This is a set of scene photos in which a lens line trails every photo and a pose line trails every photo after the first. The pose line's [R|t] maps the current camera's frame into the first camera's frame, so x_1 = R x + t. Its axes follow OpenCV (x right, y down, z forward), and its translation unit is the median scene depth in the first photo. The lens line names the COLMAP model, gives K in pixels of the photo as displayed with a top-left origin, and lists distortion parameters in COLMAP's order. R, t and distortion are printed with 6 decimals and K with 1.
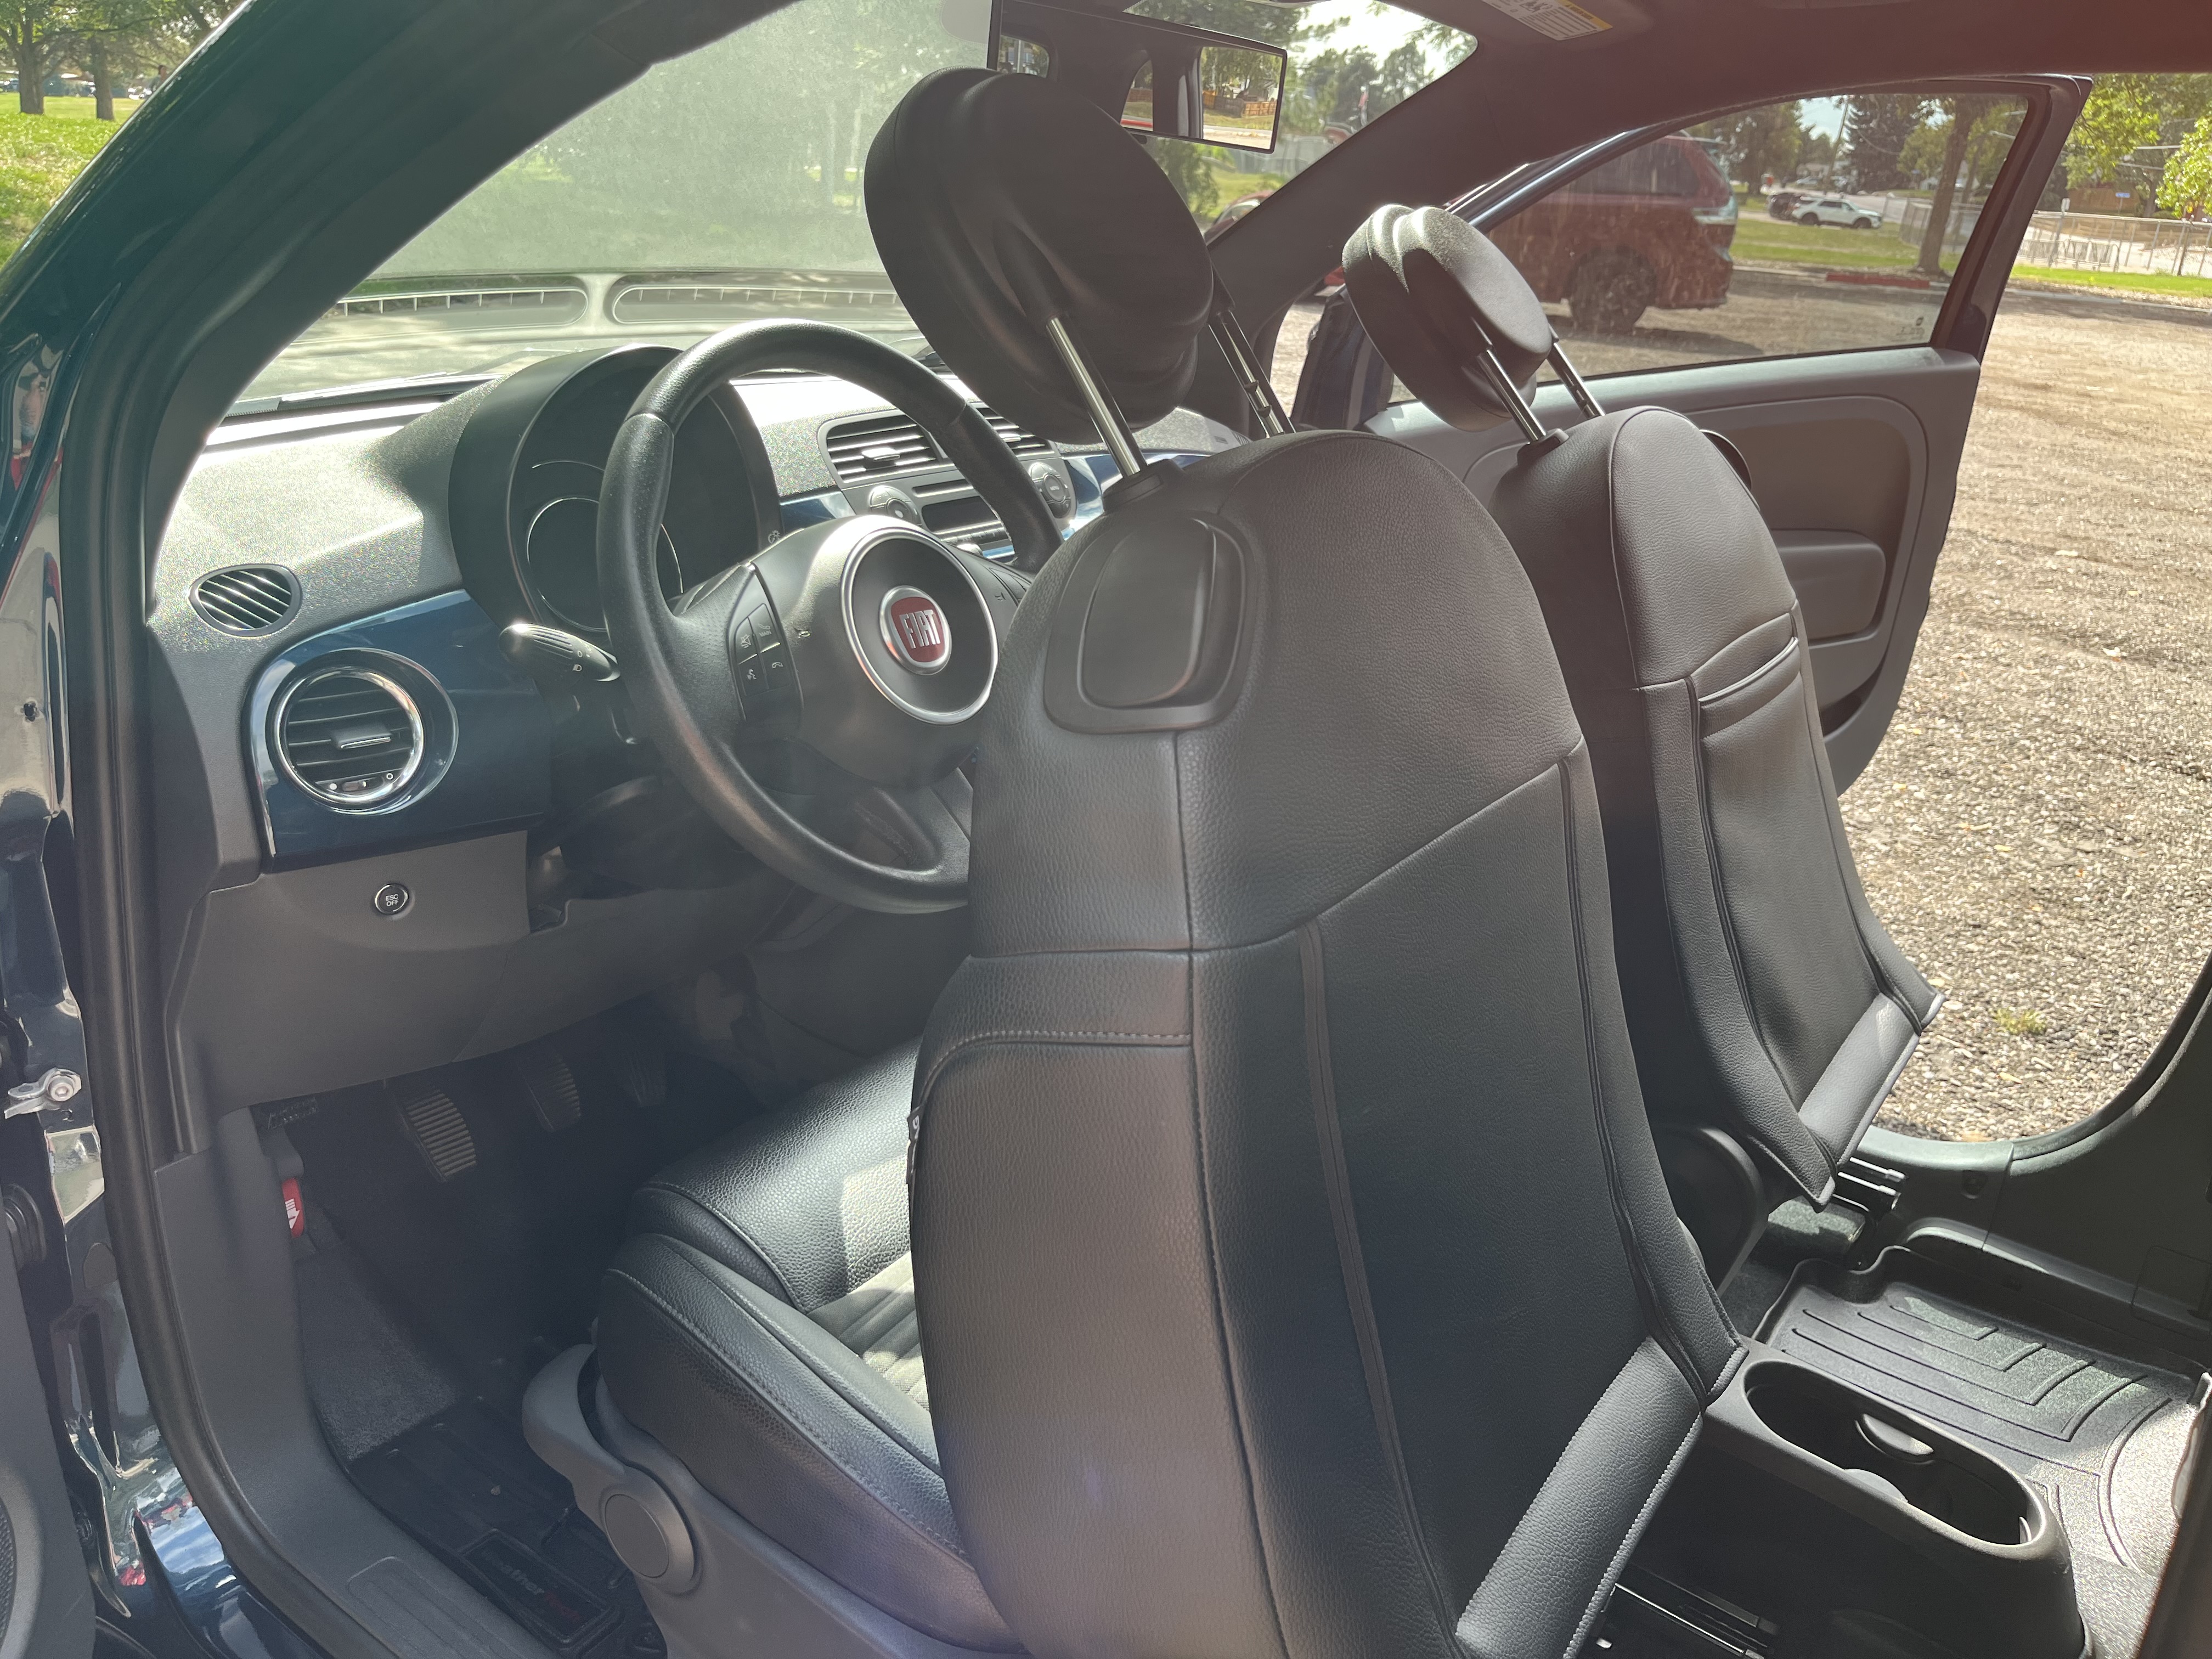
lens RADIAL K [[1689.9, 0, 1065.7], [0, 1689.9, 835.9], [0, 0, 1]] dist [0.046058, -0.062956]
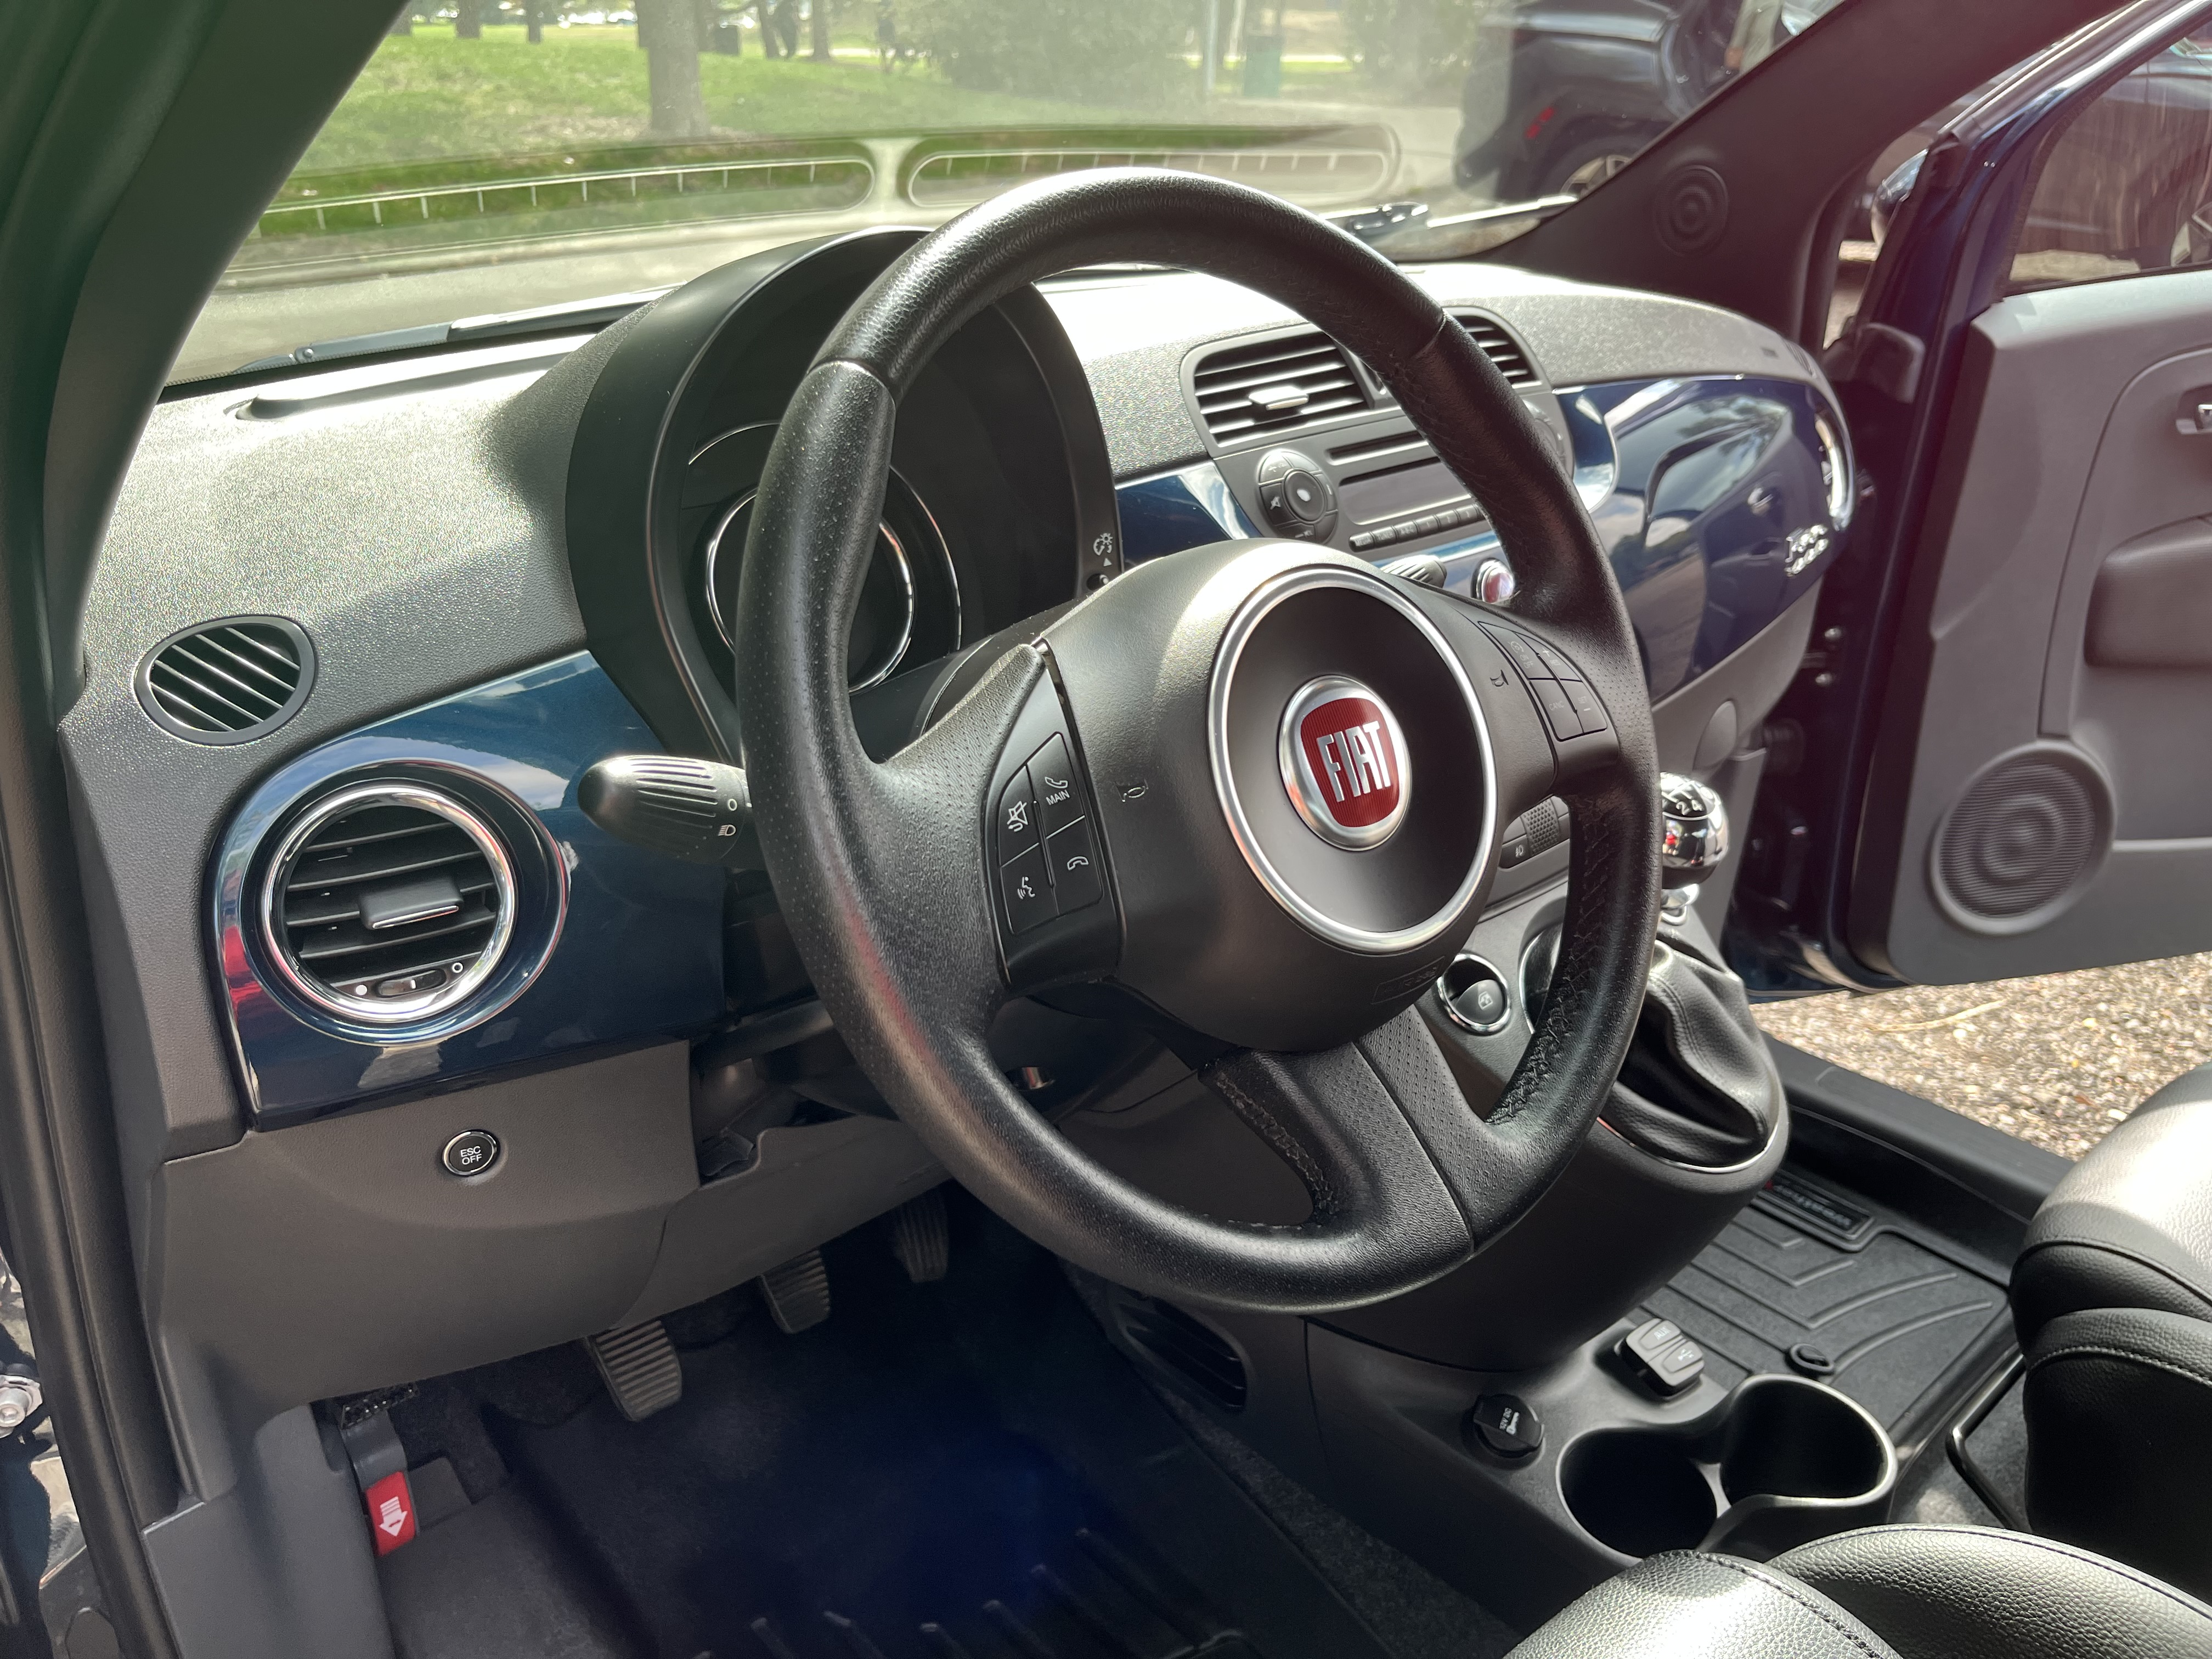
lens RADIAL K [[1689.9, 0, 1065.7], [0, 1689.9, 835.9], [0, 0, 1]] dist [0.046058, -0.062956]
pose [[0.977987, 0.042401, -0.204311, -0.062159], [-0.030921, 0.997775, 0.059059, -0.118979], [0.206361, -0.051442, 0.977123, 0.437671]]
